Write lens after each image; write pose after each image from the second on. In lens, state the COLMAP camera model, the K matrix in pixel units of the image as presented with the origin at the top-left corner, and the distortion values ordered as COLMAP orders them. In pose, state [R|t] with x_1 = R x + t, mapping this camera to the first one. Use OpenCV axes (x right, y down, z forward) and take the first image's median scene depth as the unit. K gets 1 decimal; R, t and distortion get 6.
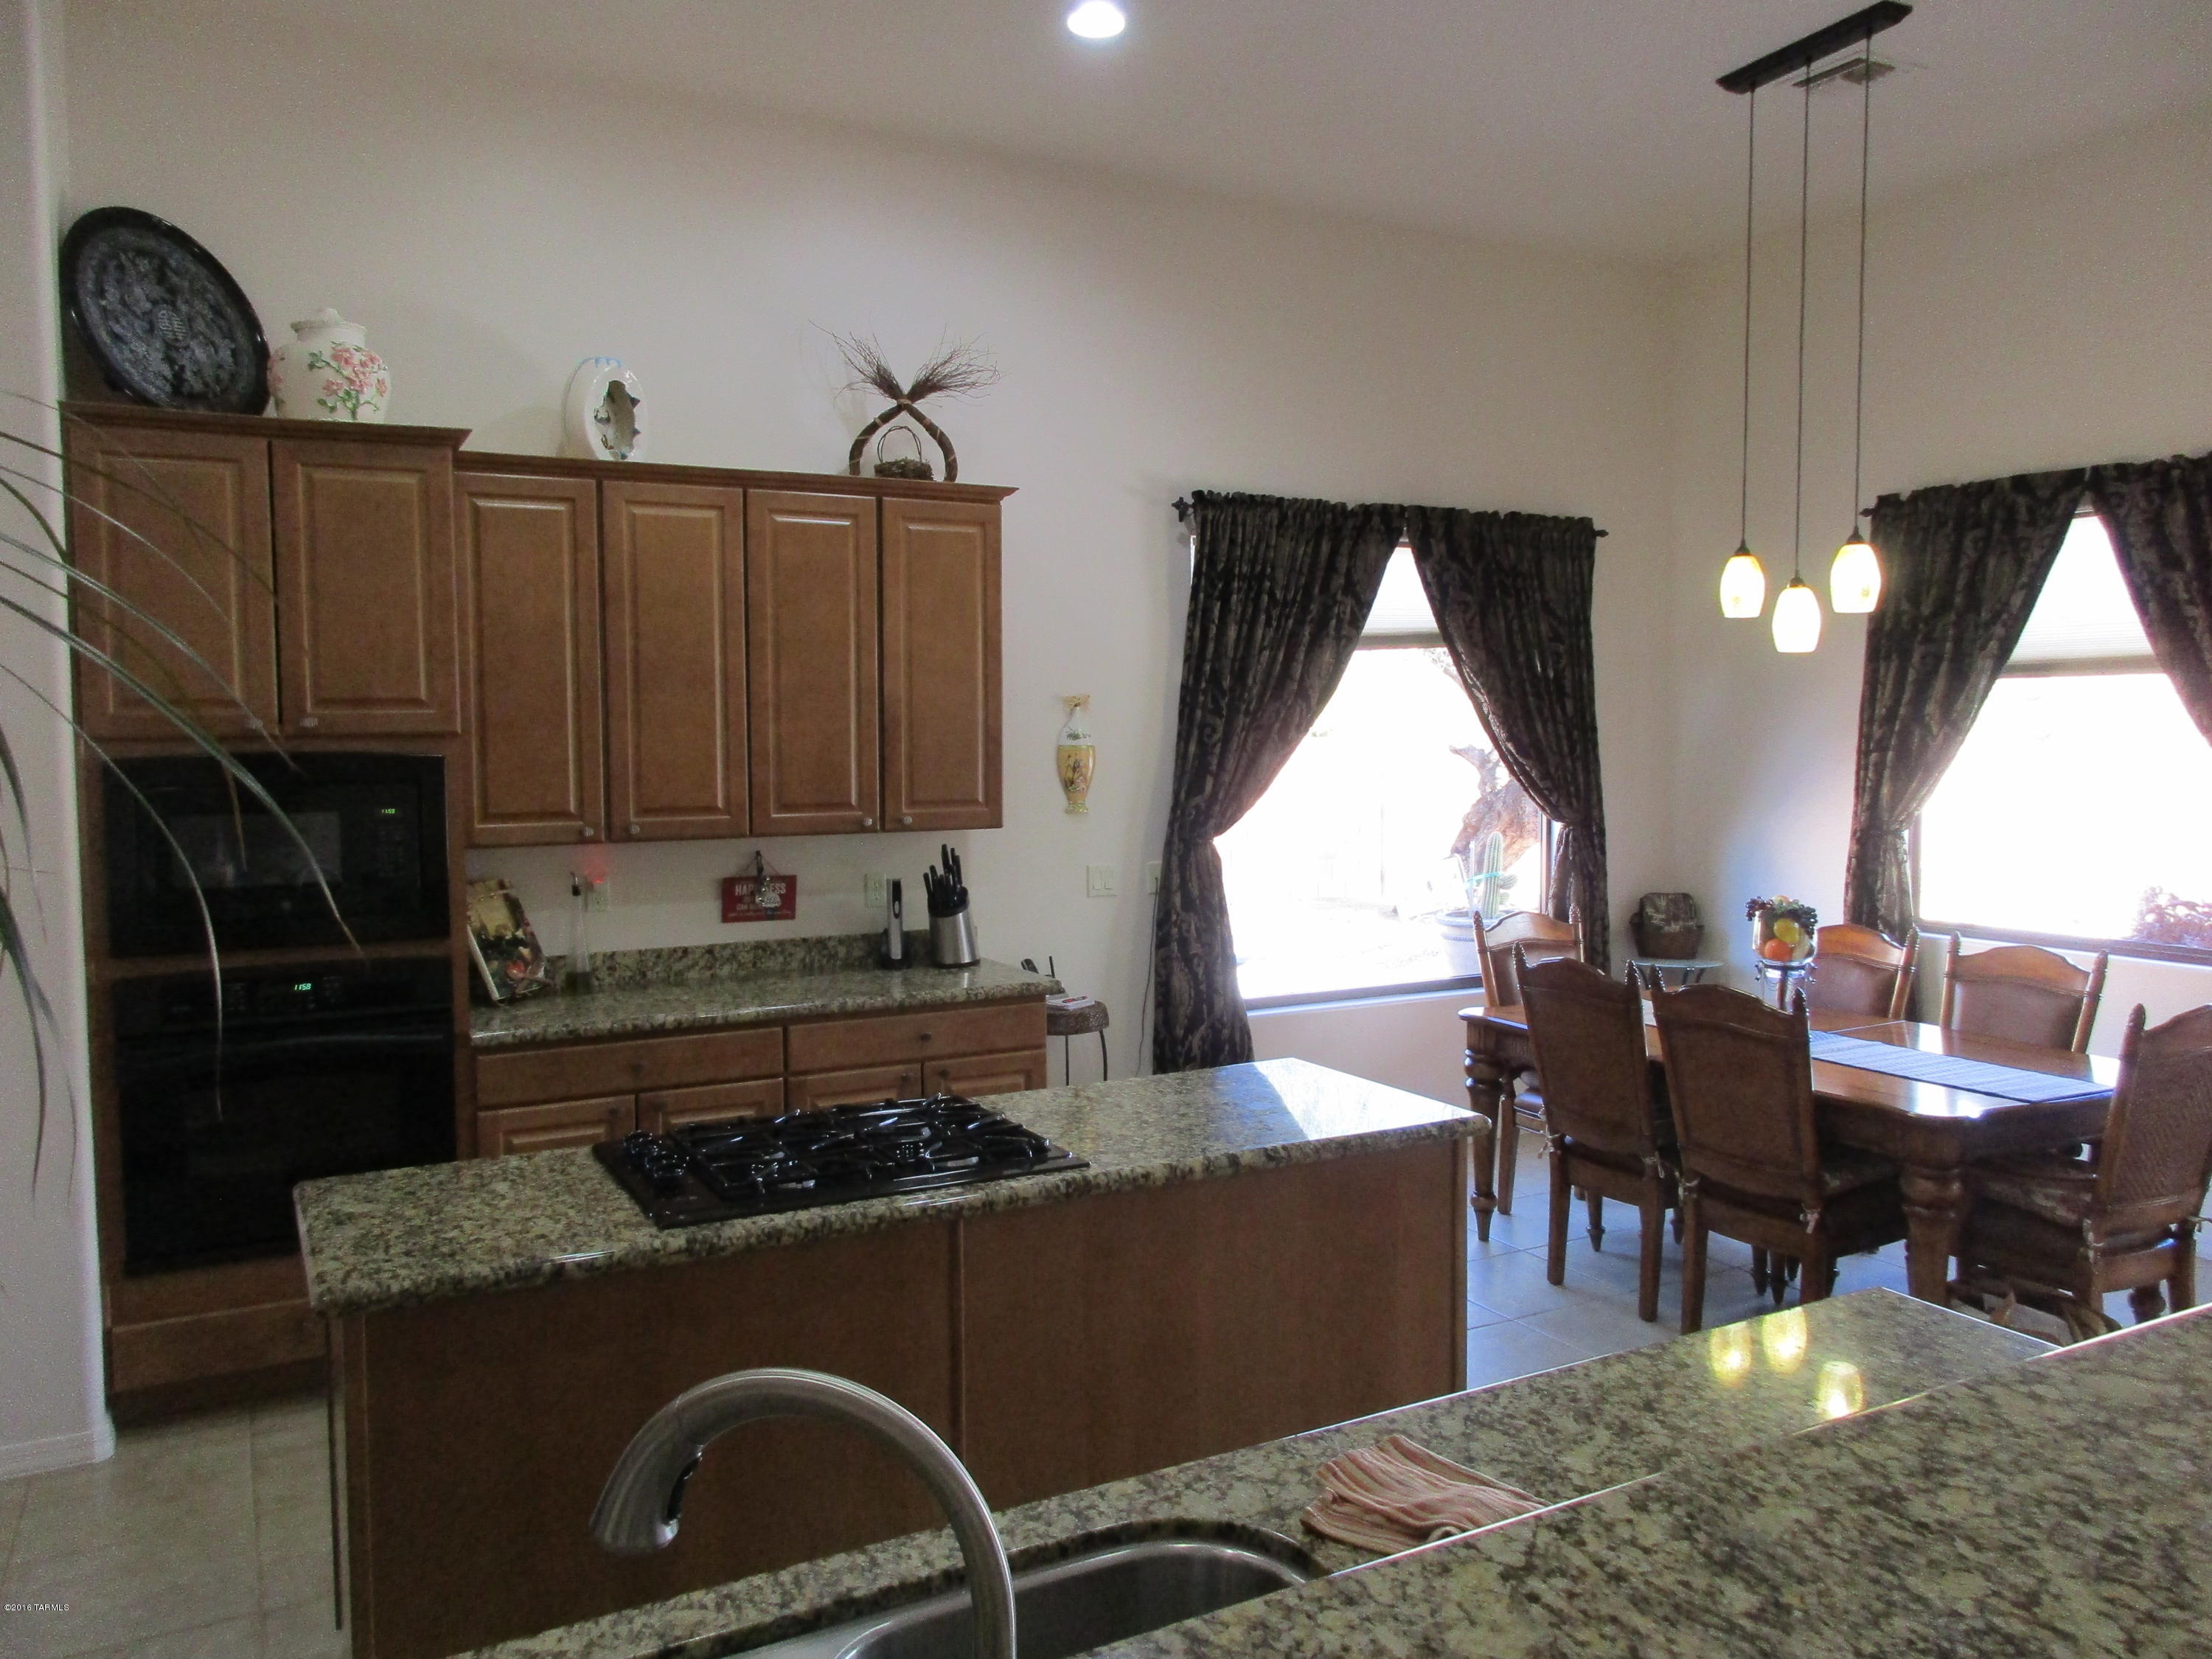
lens RADIAL K [[1672.9, 0, 1107.7], [0, 1672.9, 829.4], [0, 0, 1]] dist [0.014686, 0.004445]
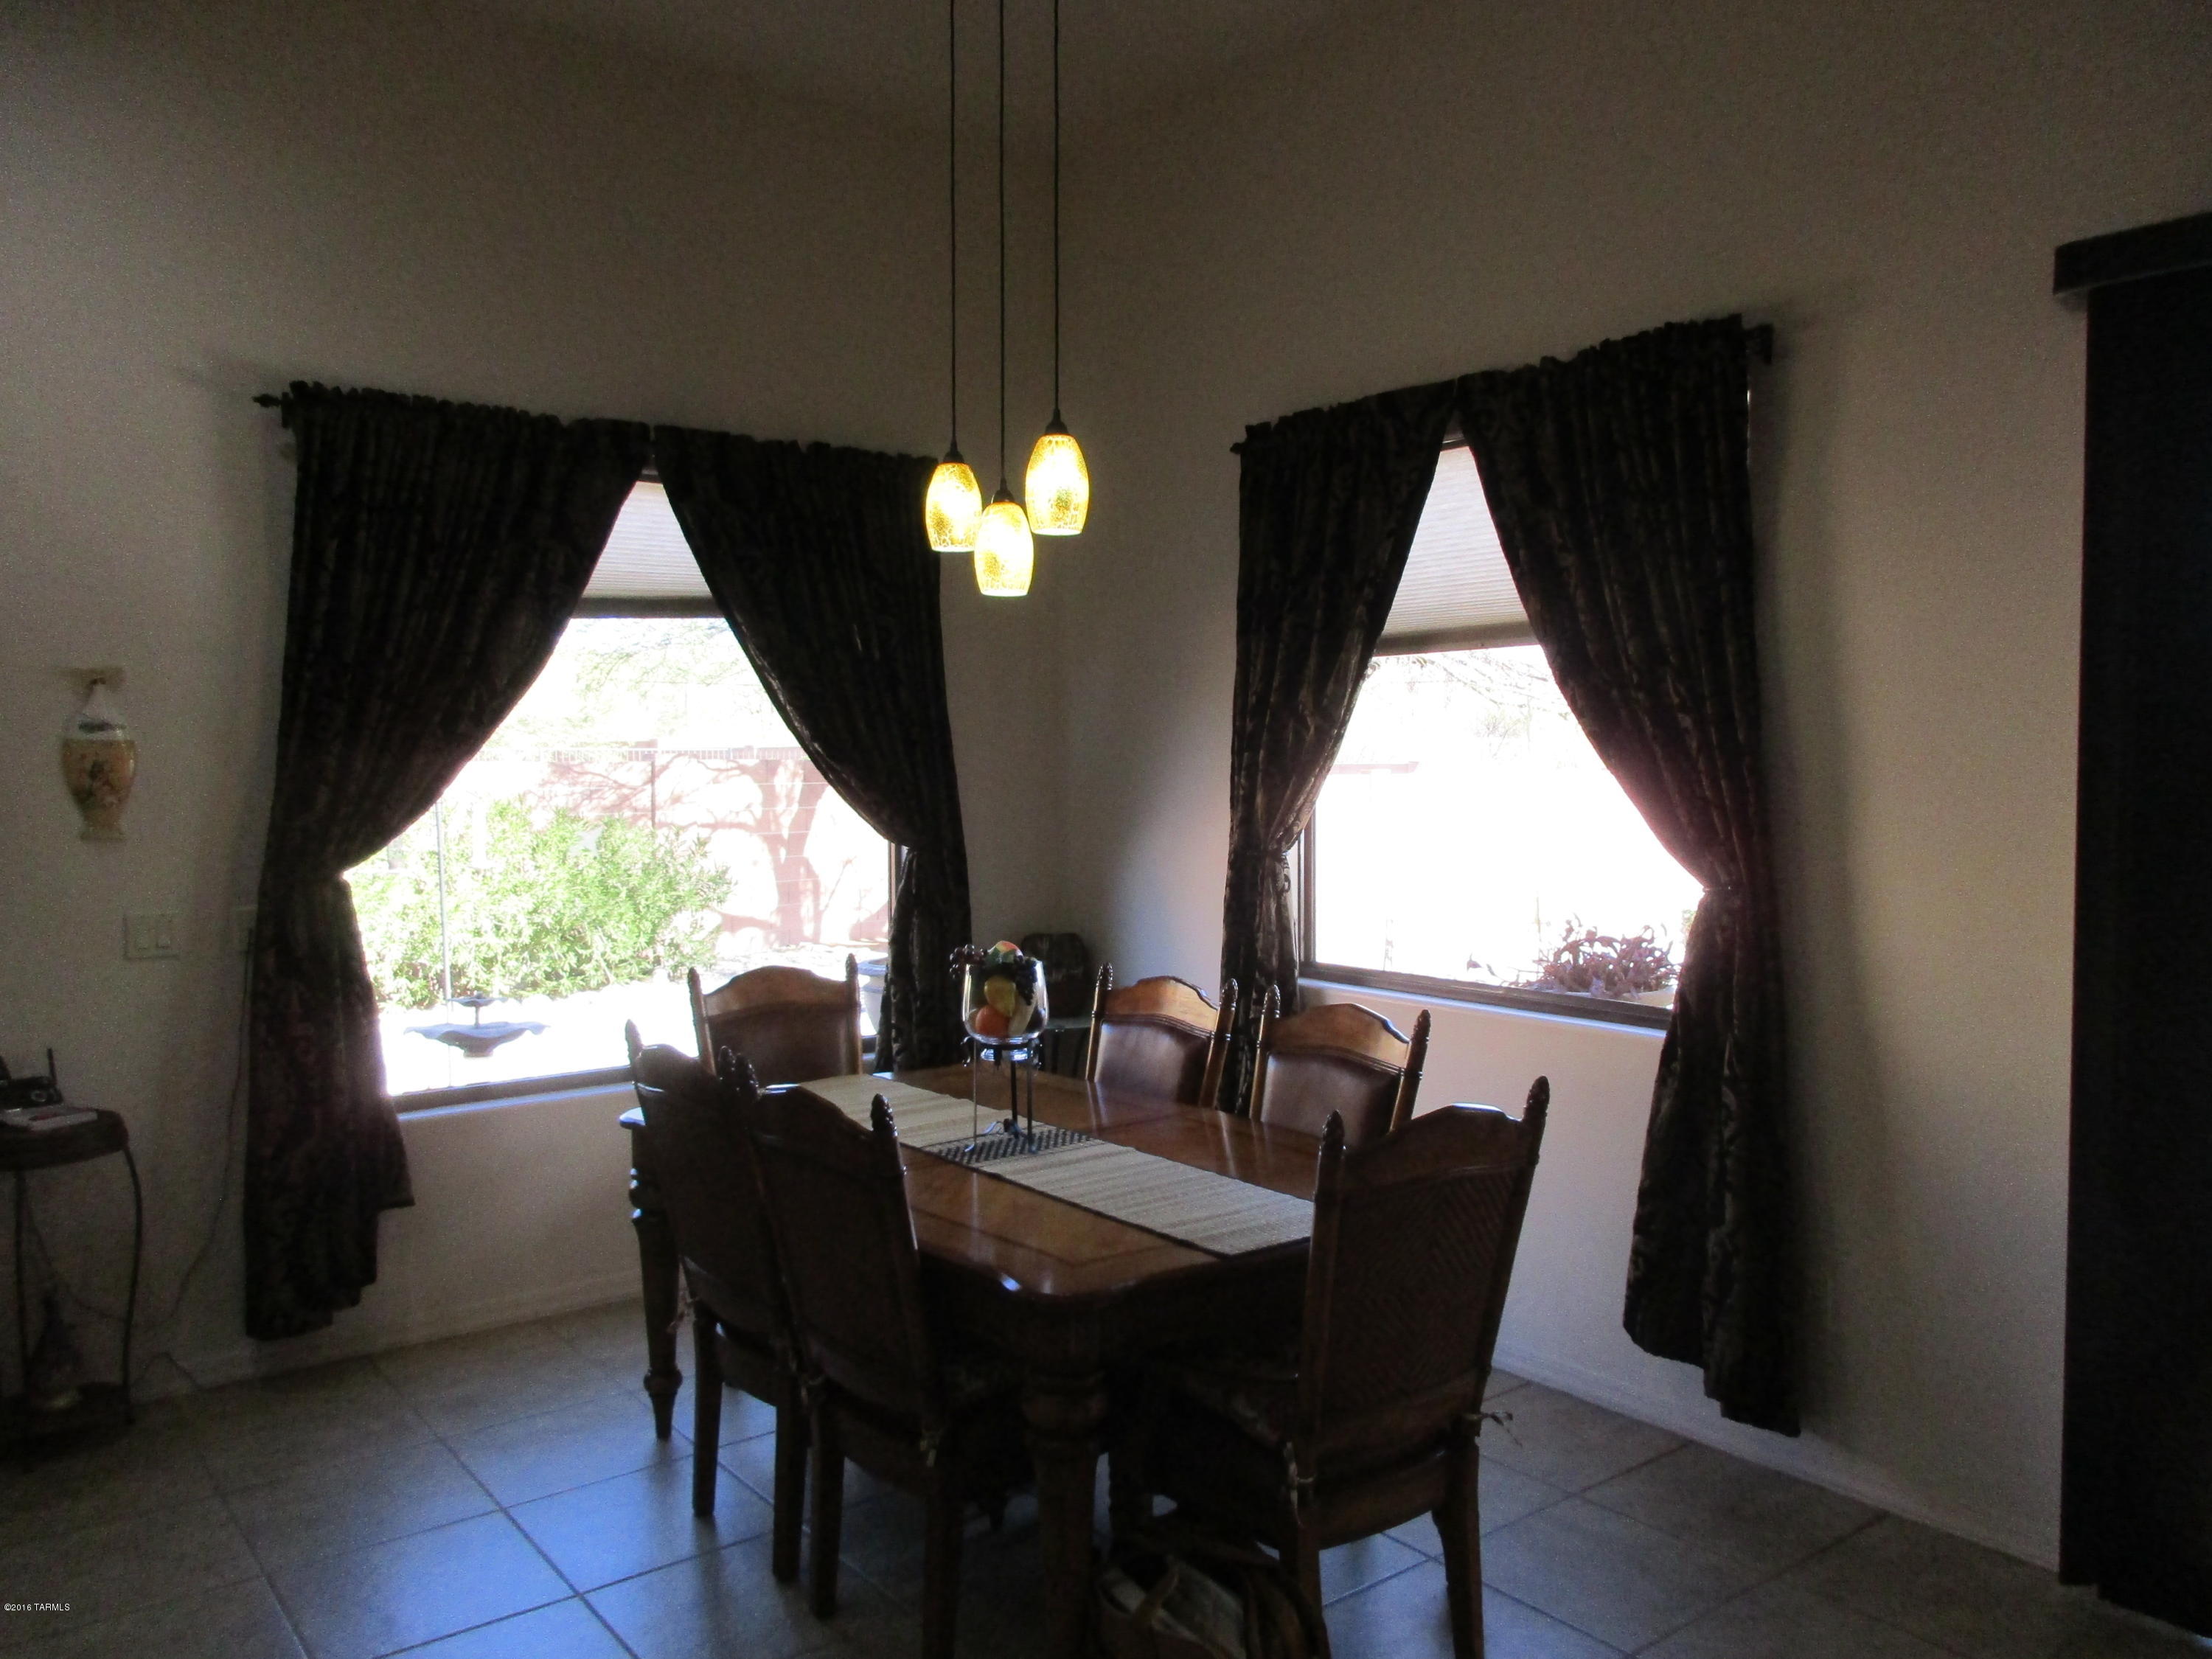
lens RADIAL K [[1672.9, 0, 1103.6], [0, 1672.9, 830.3], [0, 0, 1]] dist [0.014686, 0.004445]
pose [[0.987528, -0.009011, 0.157185, 0.275900], [0.012294, 0.999726, -0.019927, 0.005697], [-0.156962, 0.021611, 0.987368, 0.247347]]
